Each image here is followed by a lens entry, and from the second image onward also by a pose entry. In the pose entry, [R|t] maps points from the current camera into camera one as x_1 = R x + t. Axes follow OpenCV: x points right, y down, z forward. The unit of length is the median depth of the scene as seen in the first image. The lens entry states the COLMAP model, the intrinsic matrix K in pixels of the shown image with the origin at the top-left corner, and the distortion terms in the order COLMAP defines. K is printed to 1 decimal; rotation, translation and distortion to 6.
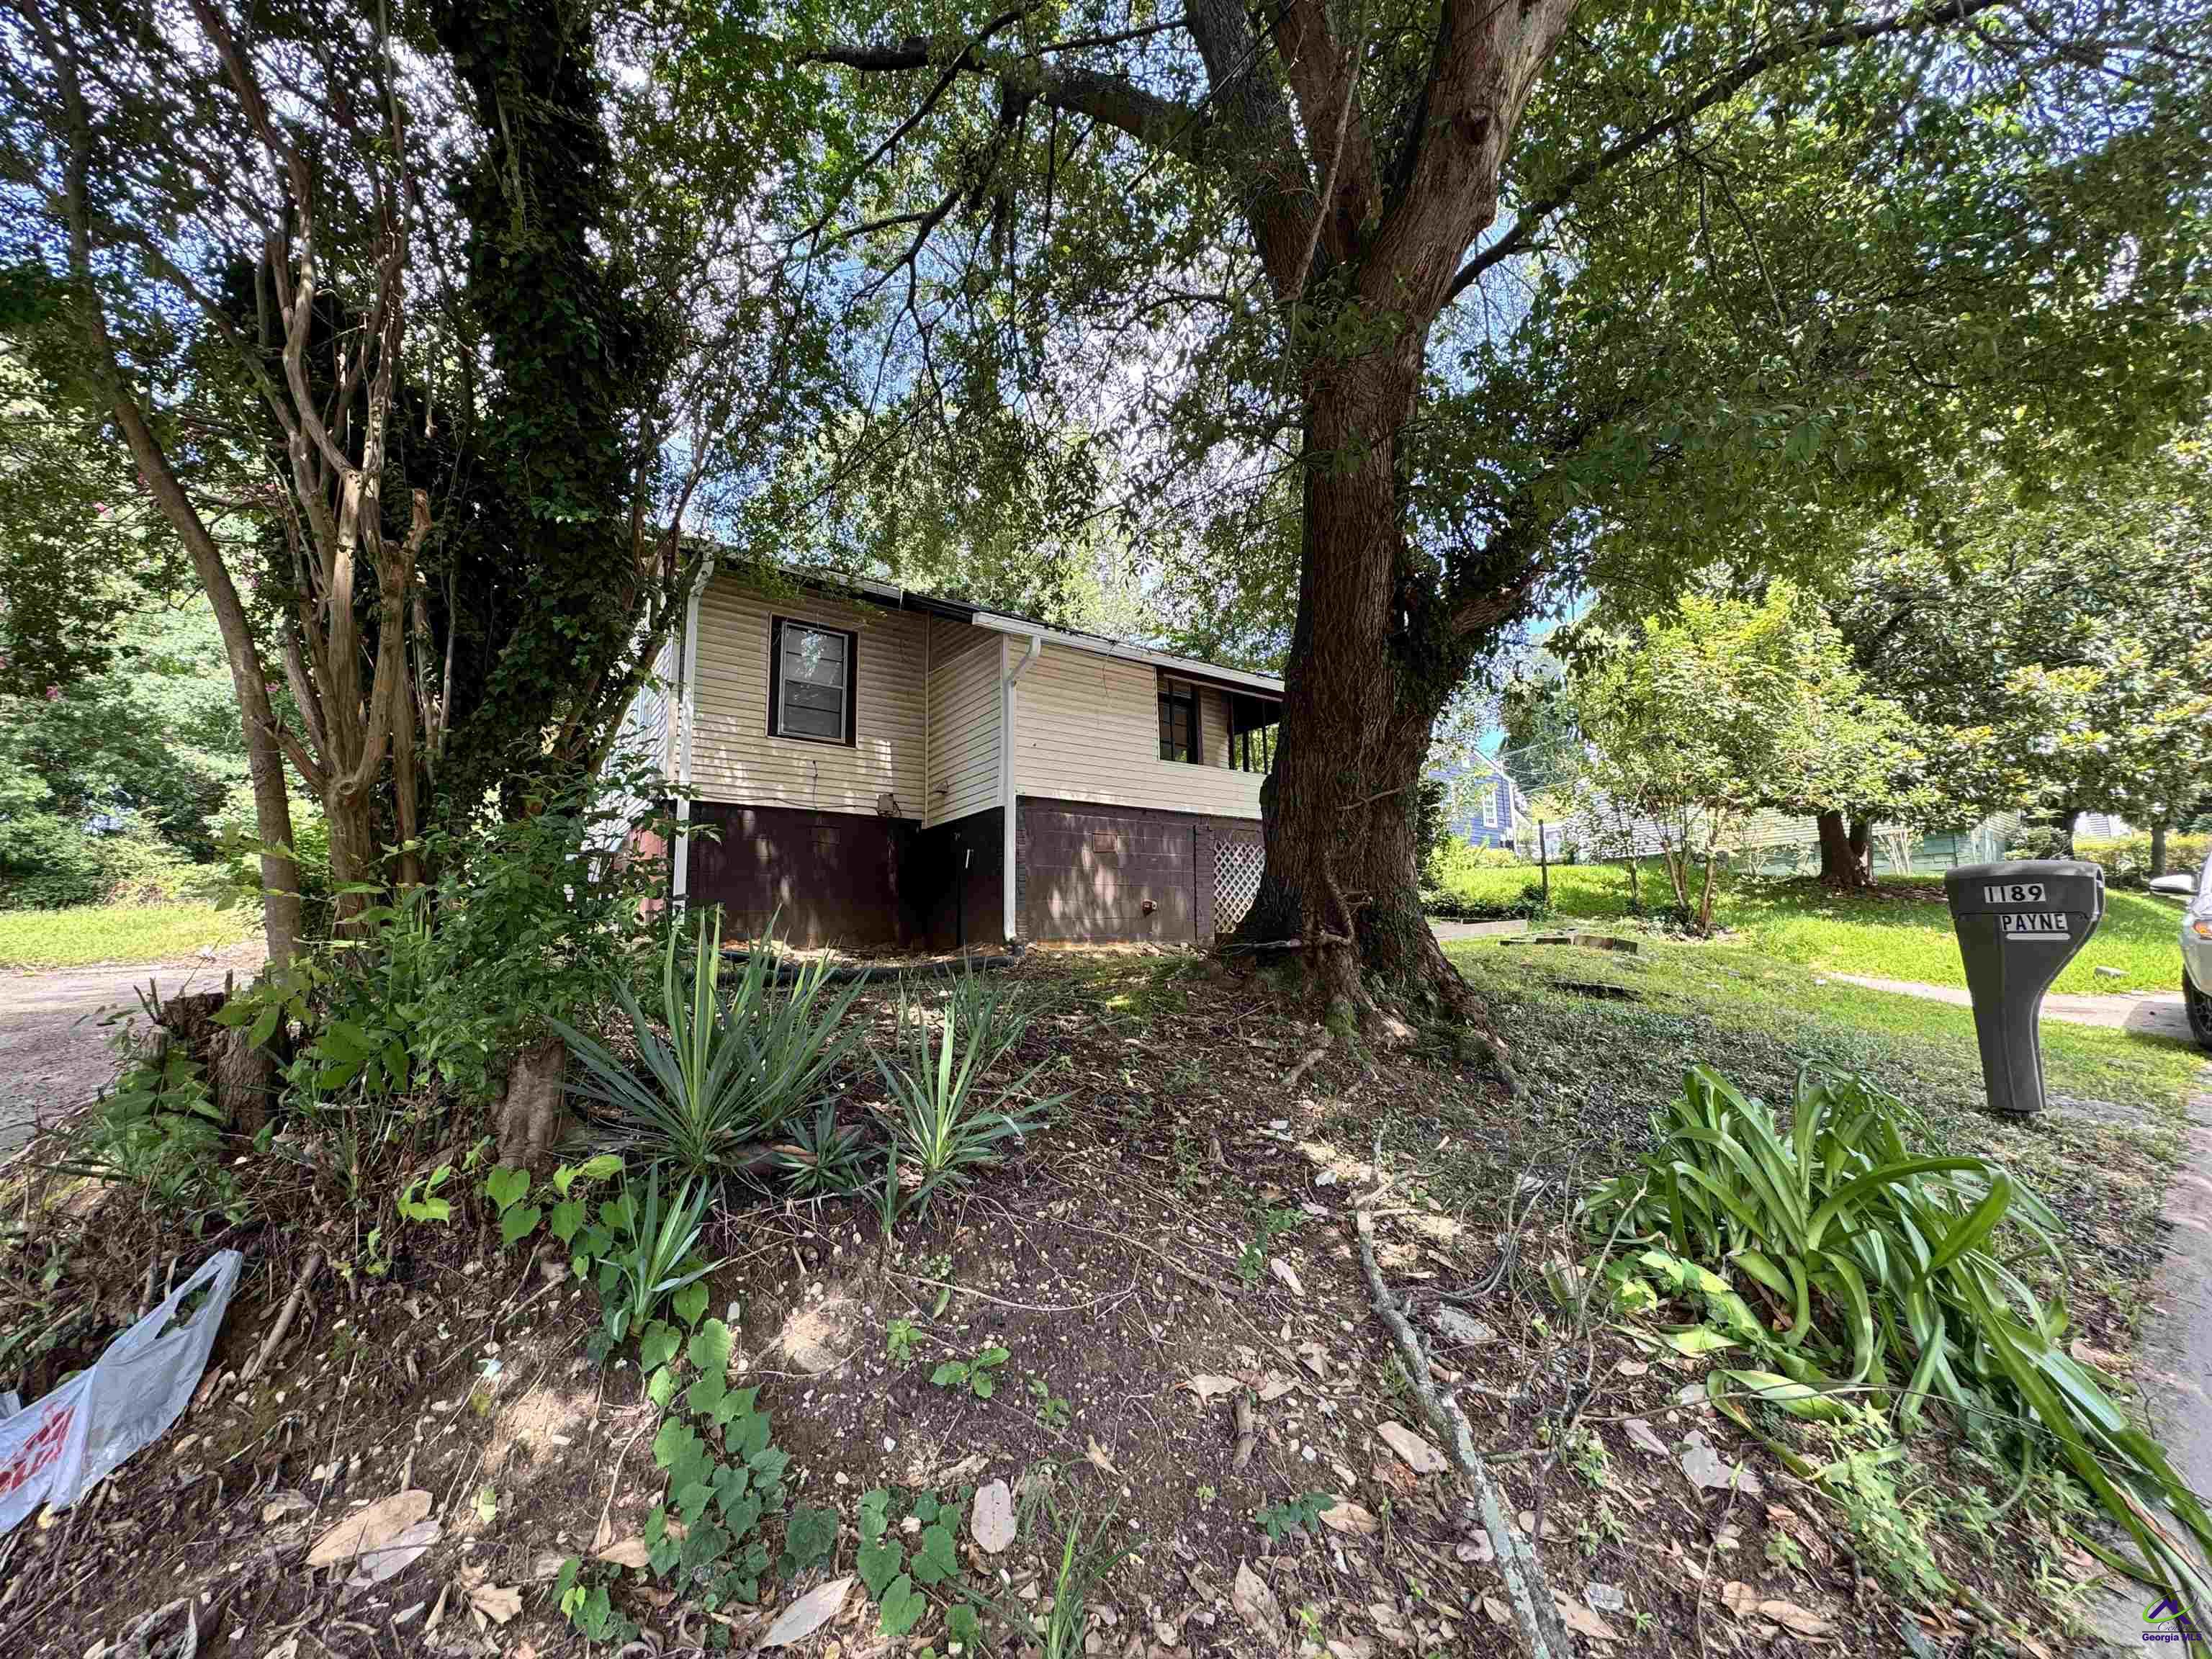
lens RADIAL K [[891.5, 0, 1099.4], [0, 891.5, 829.8], [0, 0, 1]] dist [-0.004475, 0.001088]
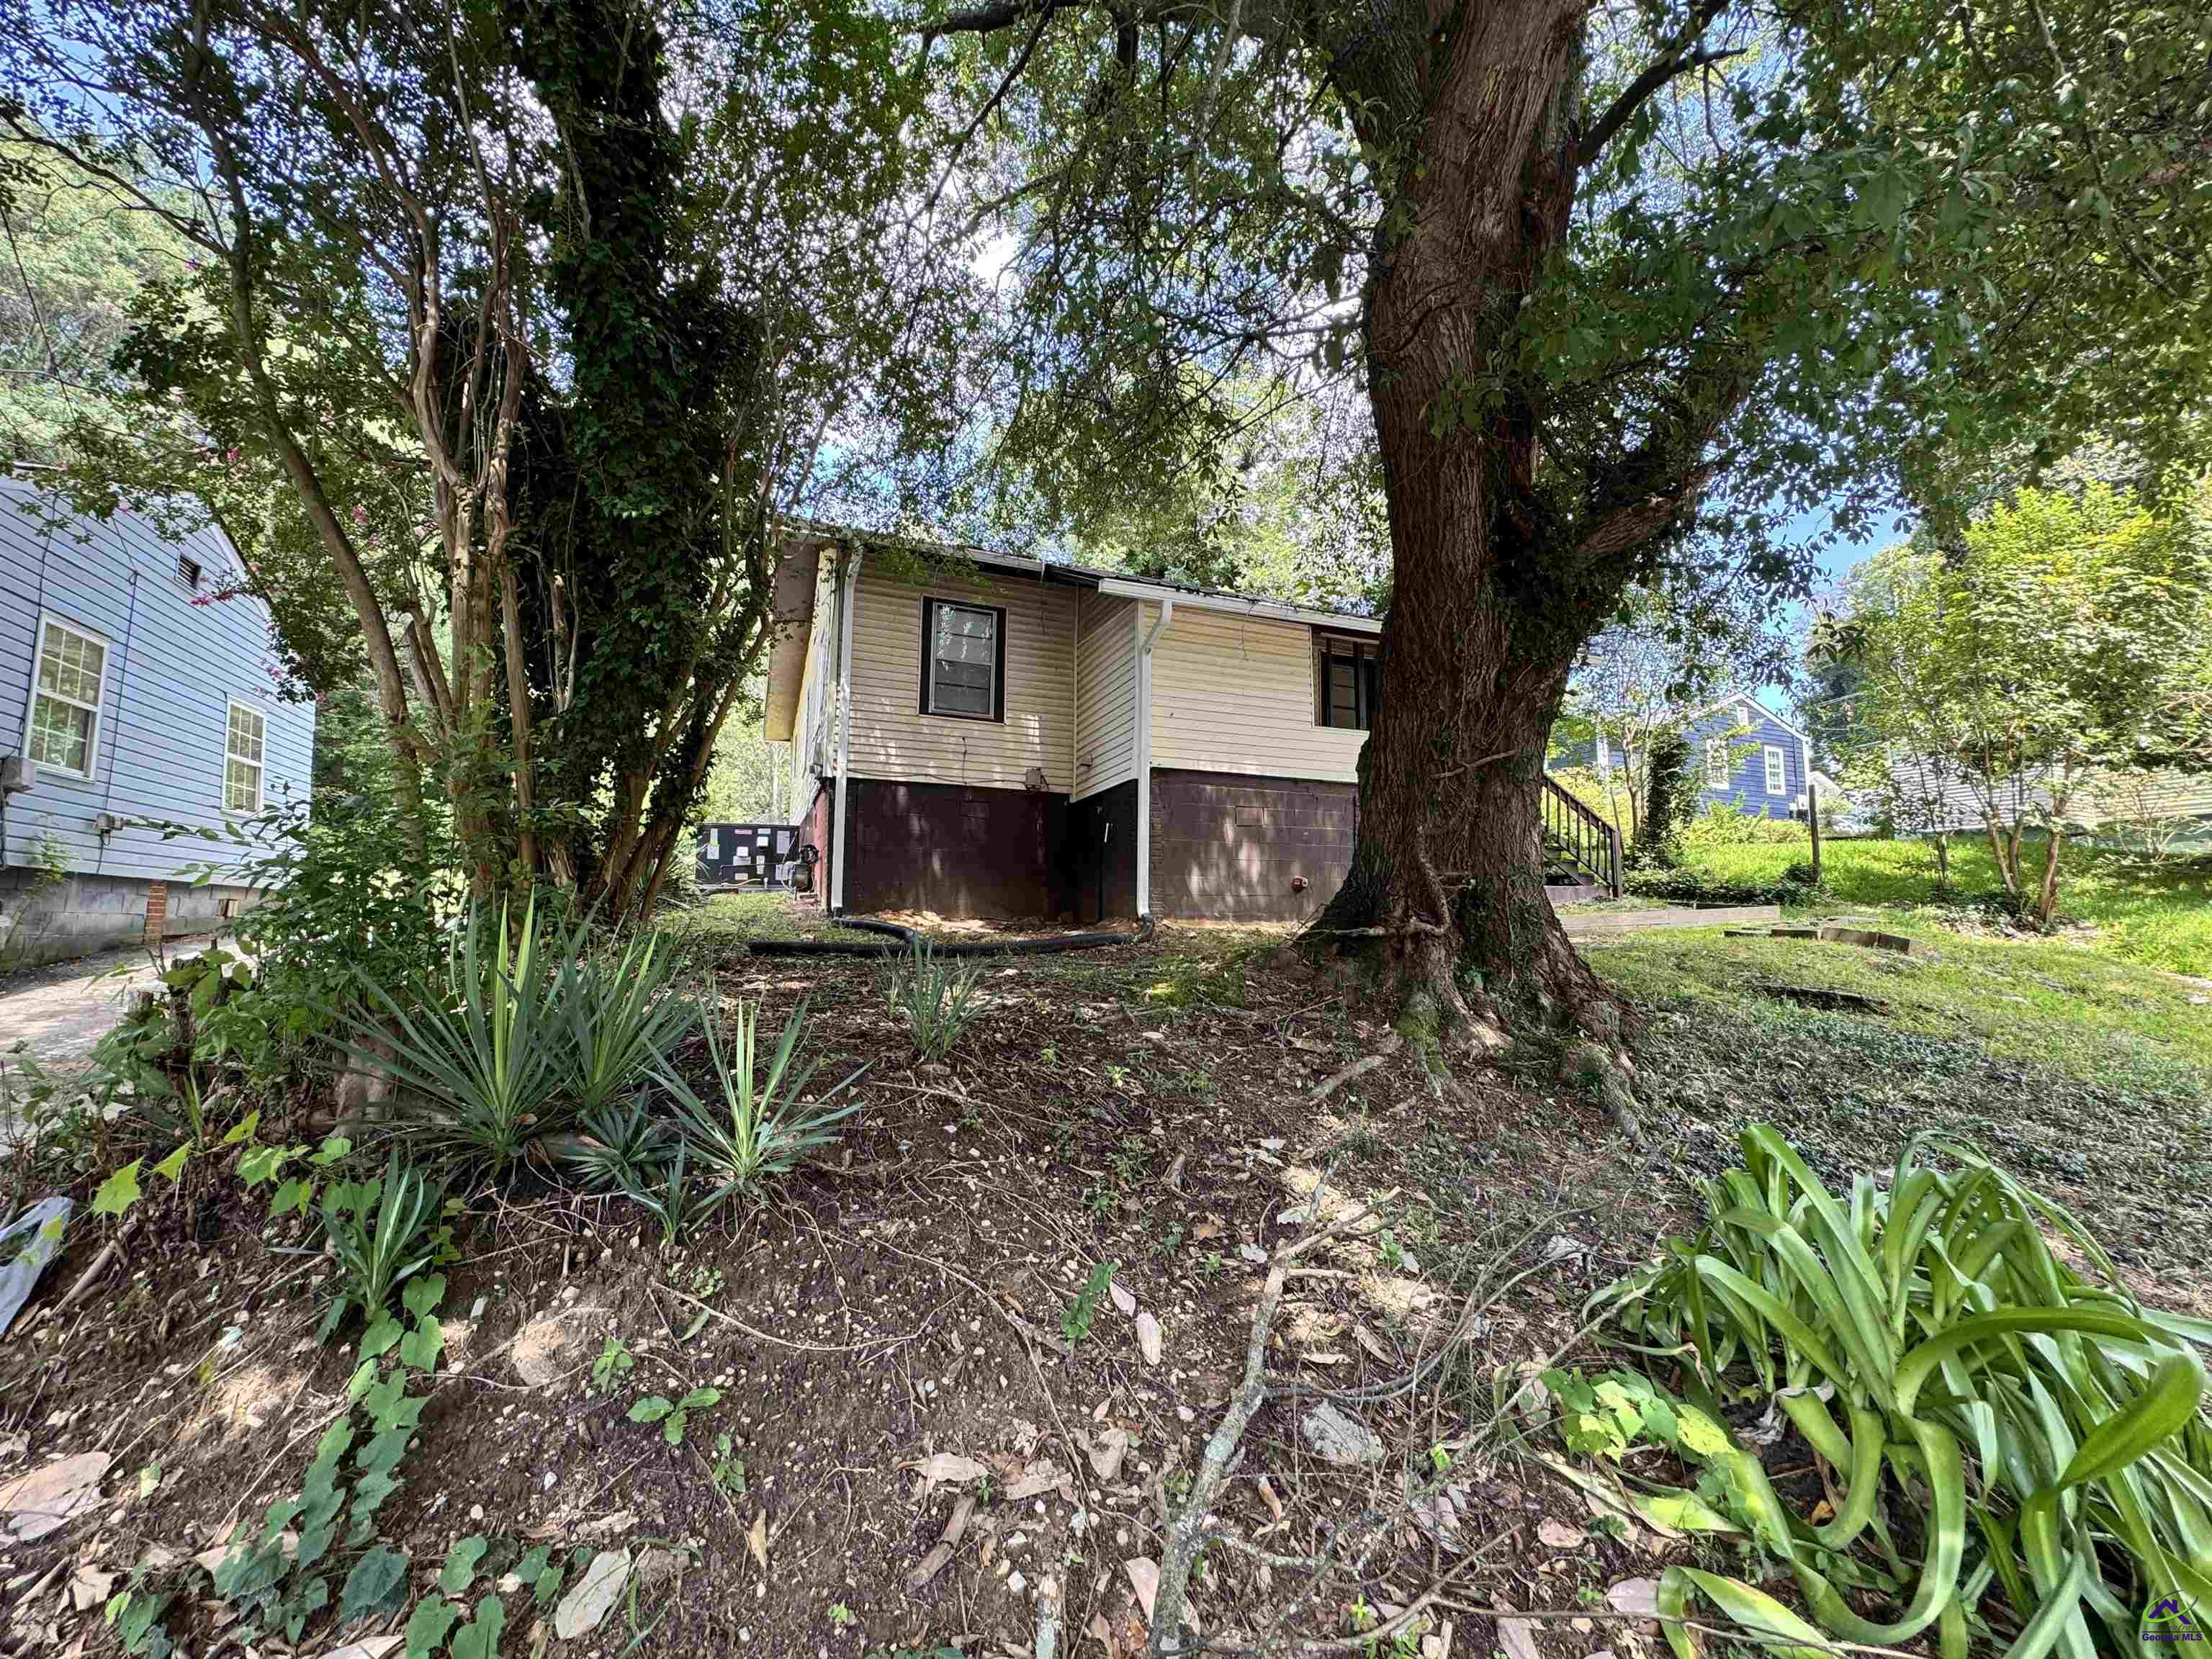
lens RADIAL K [[891.5, 0, 1090.5], [0, 891.5, 831.6], [0, 0, 1]] dist [-0.004475, 0.001088]
pose [[0.967677, 0.000151, -0.252192, 0.151063], [0.008152, 0.999459, 0.031876, -0.000573], [0.252061, -0.032901, 0.967152, 0.078702]]
